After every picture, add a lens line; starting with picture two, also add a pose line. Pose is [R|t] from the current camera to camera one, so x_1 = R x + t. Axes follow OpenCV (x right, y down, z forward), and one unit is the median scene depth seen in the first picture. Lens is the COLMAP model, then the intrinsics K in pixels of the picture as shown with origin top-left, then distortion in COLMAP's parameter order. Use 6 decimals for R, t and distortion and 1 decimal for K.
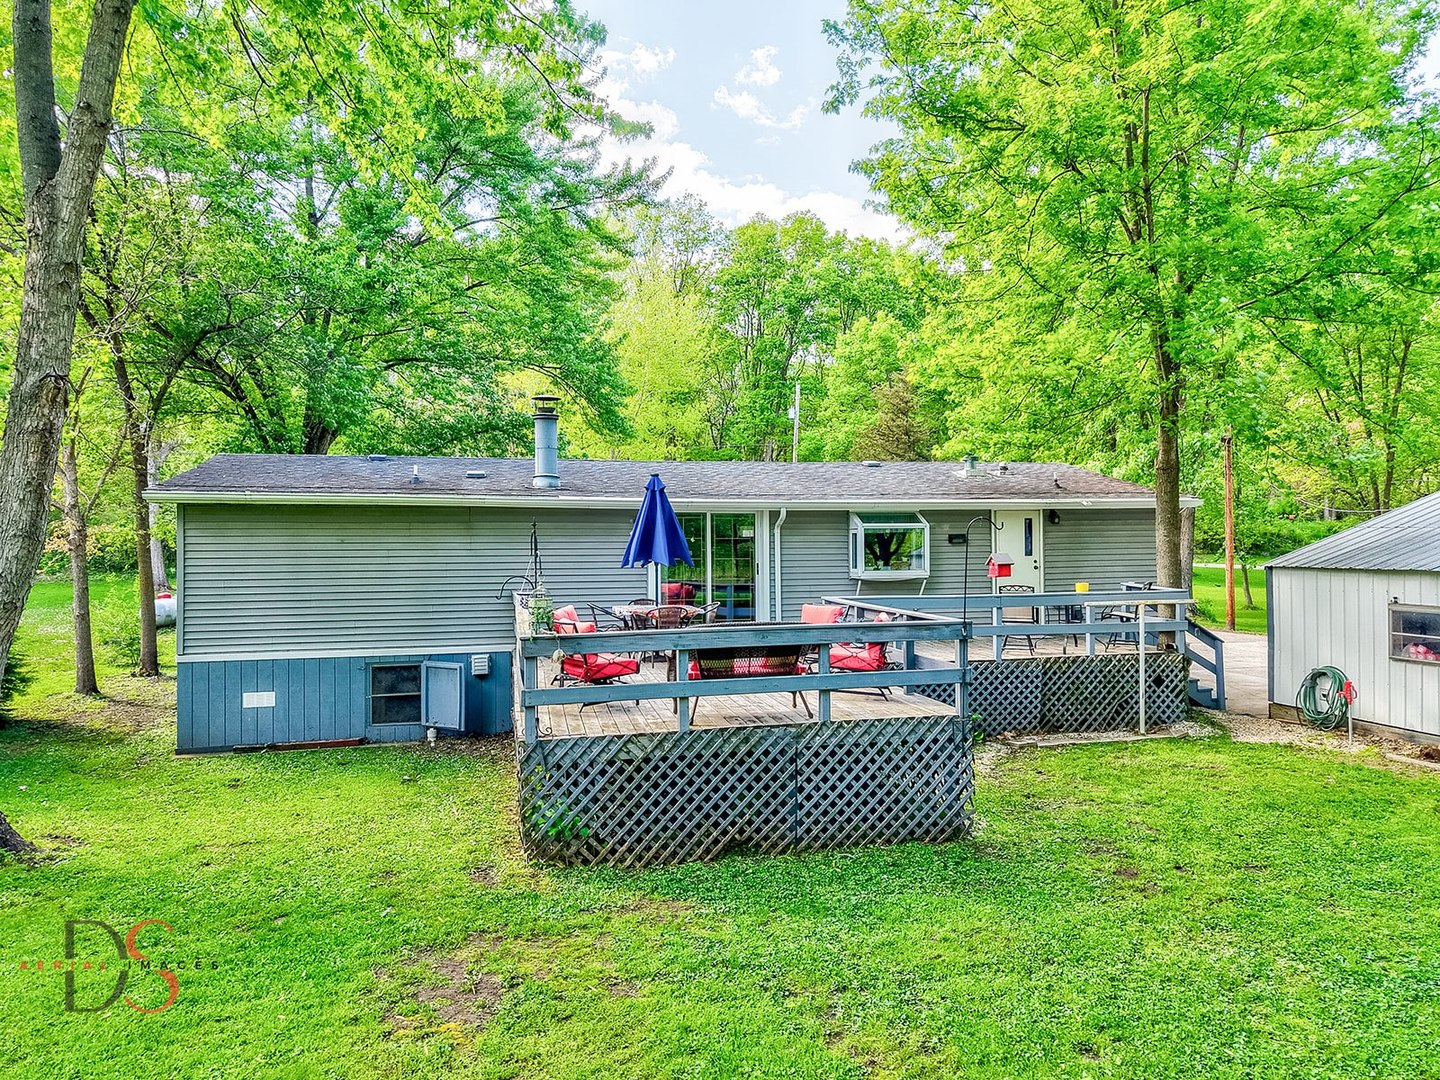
lens RADIAL K [[996.3, 0, 722.2], [0, 996.3, 541.4], [0, 0, 1]] dist [0.037030, 0.001452]
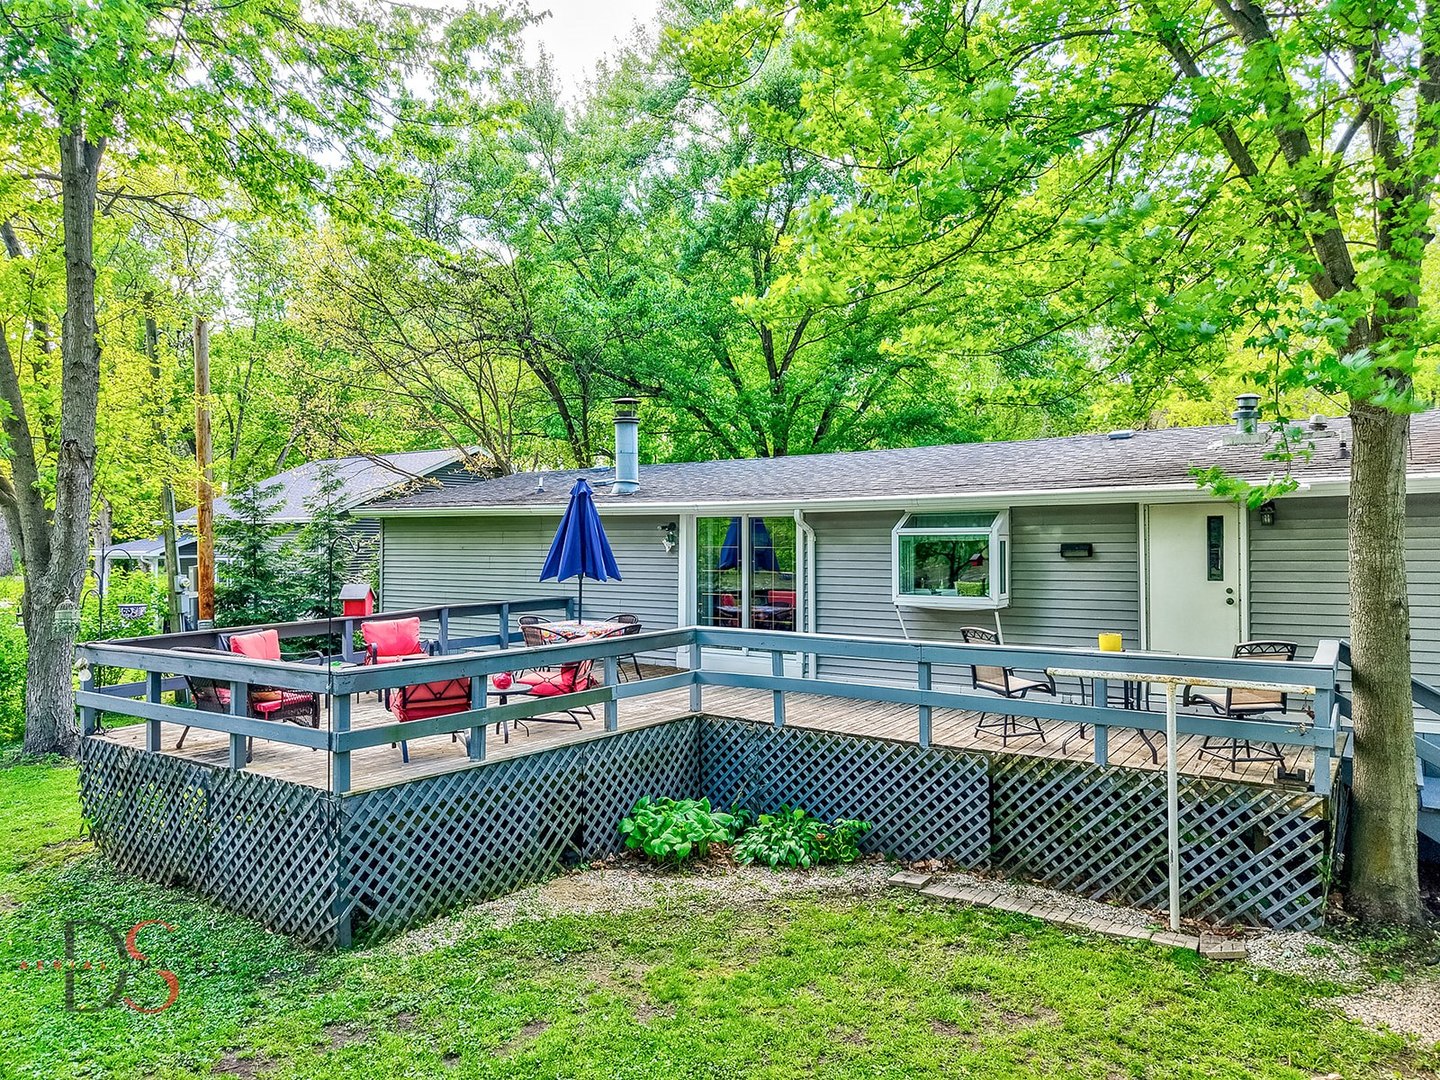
lens RADIAL K [[996.3, 0, 721.1], [0, 996.3, 537.6], [0, 0, 1]] dist [0.037030, 0.001452]
pose [[0.640108, 0.001935, -0.768283, 0.652456], [0.003219, 0.999981, 0.005201, -0.016347], [0.768278, -0.005802, 0.640090, 0.466012]]
